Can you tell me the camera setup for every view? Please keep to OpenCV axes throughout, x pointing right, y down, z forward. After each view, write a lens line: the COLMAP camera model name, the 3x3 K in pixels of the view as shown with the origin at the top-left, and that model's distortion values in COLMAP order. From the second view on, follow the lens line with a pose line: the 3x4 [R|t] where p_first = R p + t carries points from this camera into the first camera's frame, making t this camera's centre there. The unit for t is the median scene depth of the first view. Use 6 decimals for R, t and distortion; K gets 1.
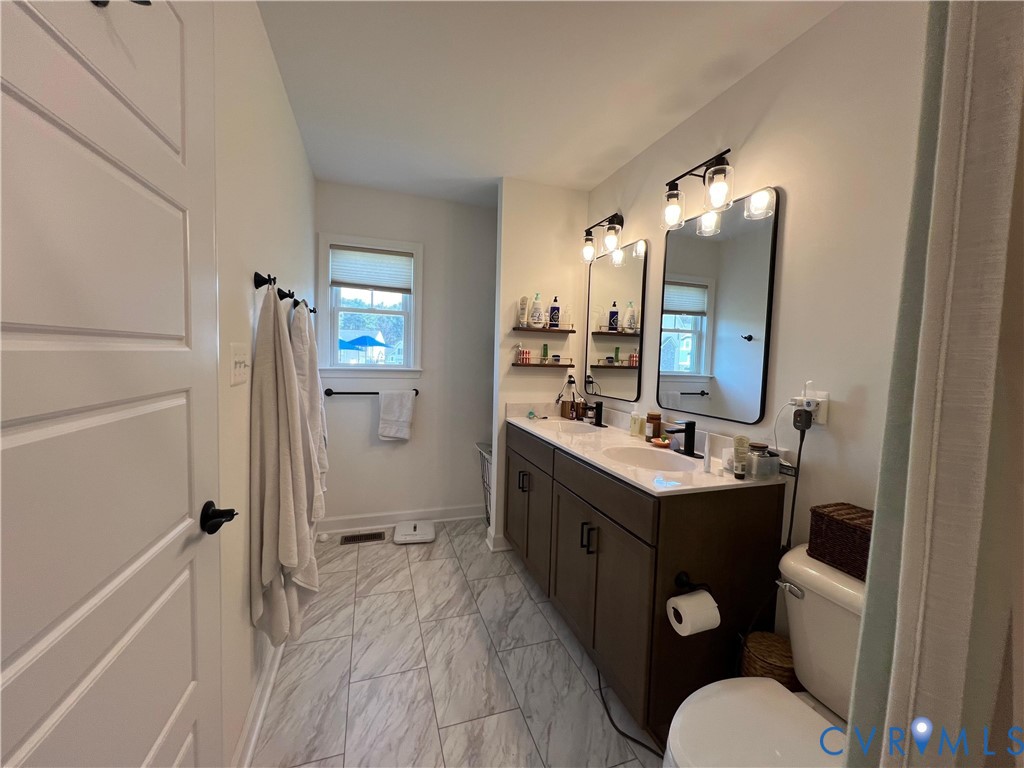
lens RADIAL K [[407.0, 0, 512.0], [0, 407.0, 384.0], [0, 0, 1]] dist [-0.002211, -0.000076]
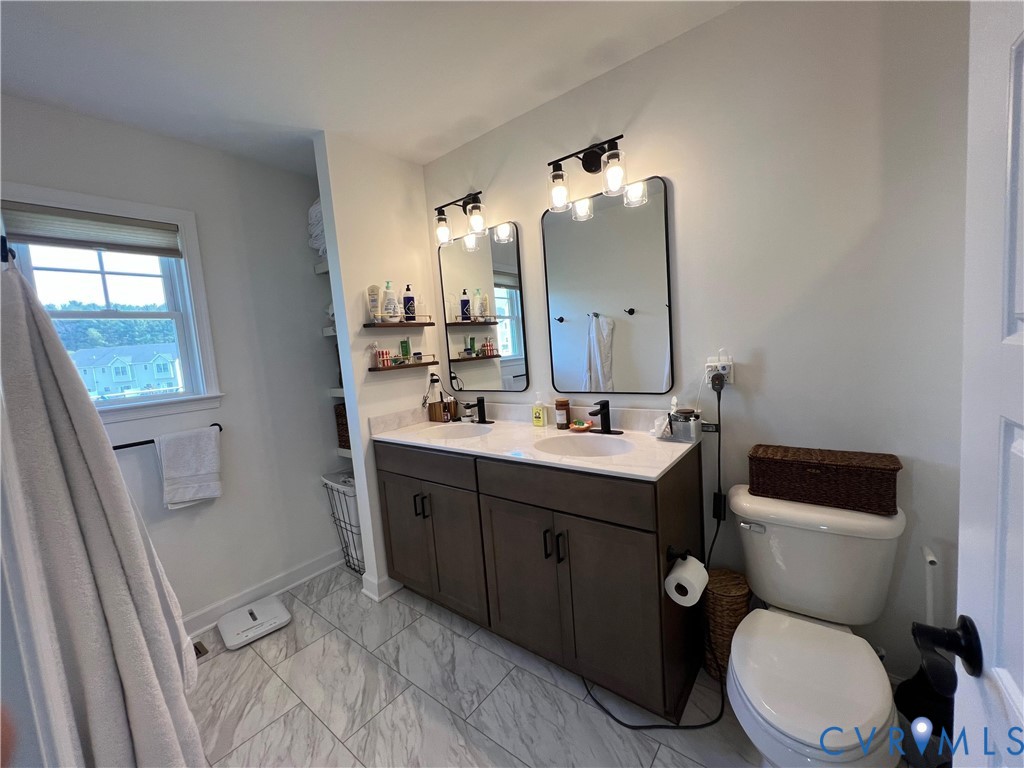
lens RADIAL K [[407.0, 0, 512.0], [0, 407.0, 384.0], [0, 0, 1]] dist [-0.002211, -0.000076]
pose [[0.835747, -0.147836, 0.528840, -0.195944], [0.137858, 0.988721, 0.058532, -0.028437], [-0.531528, 0.023987, 0.846701, 0.164898]]
